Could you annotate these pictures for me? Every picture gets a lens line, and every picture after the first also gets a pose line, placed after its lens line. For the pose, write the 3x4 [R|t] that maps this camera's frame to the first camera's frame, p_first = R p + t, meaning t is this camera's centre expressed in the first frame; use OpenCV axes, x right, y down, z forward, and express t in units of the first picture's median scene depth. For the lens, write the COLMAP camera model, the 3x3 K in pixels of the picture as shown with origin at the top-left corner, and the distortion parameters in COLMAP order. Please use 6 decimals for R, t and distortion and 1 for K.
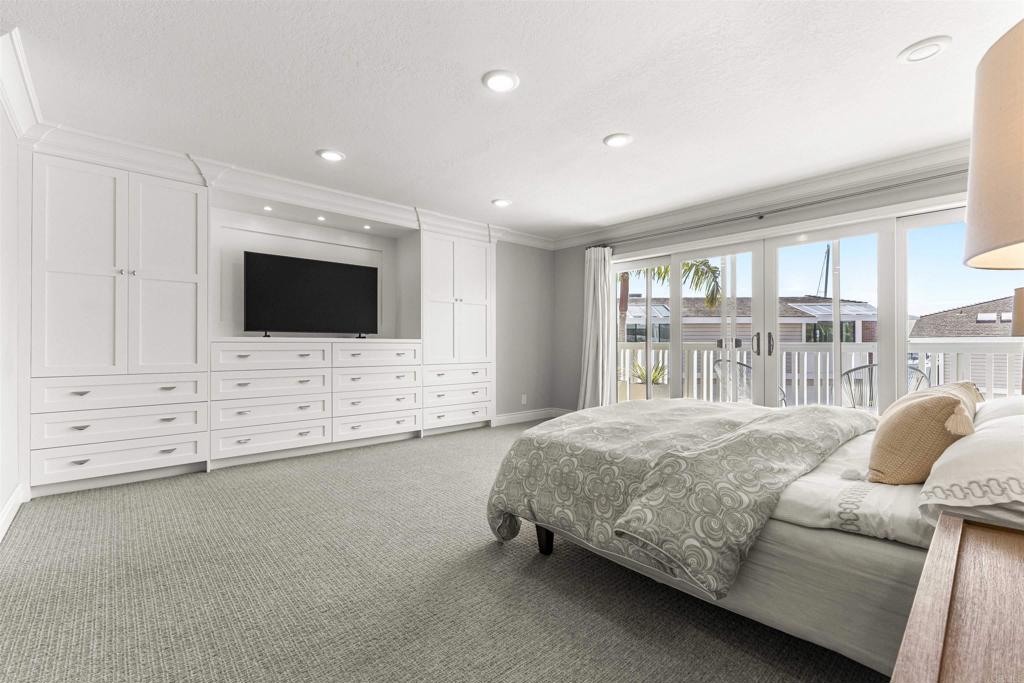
lens RADIAL K [[441.1, 0, 512.0], [0, 441.1, 341.5], [0, 0, 1]] dist [0.001016, 0.000211]
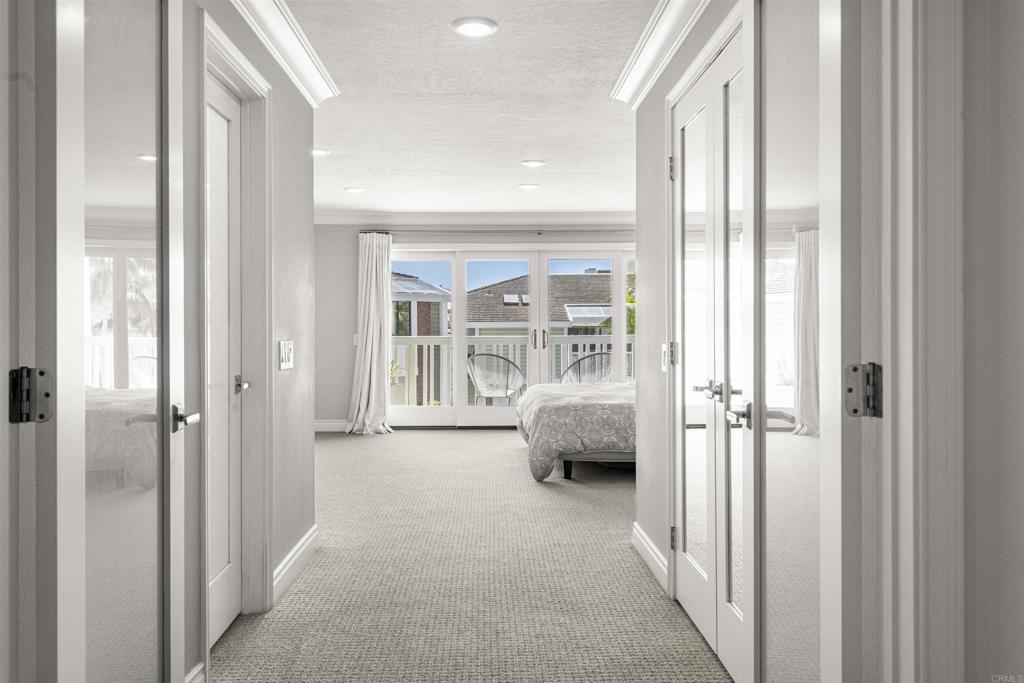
lens RADIAL K [[803.6, 0, 506.8], [0, 803.6, 324.9], [0, 0, 1]] dist [-0.001828, -0.000170]
pose [[0.652557, -0.000618, 0.757739, -1.534253], [-0.000305, 0.999999, 0.001078, -0.047103], [-0.757740, -0.000935, 0.652556, -0.476171]]
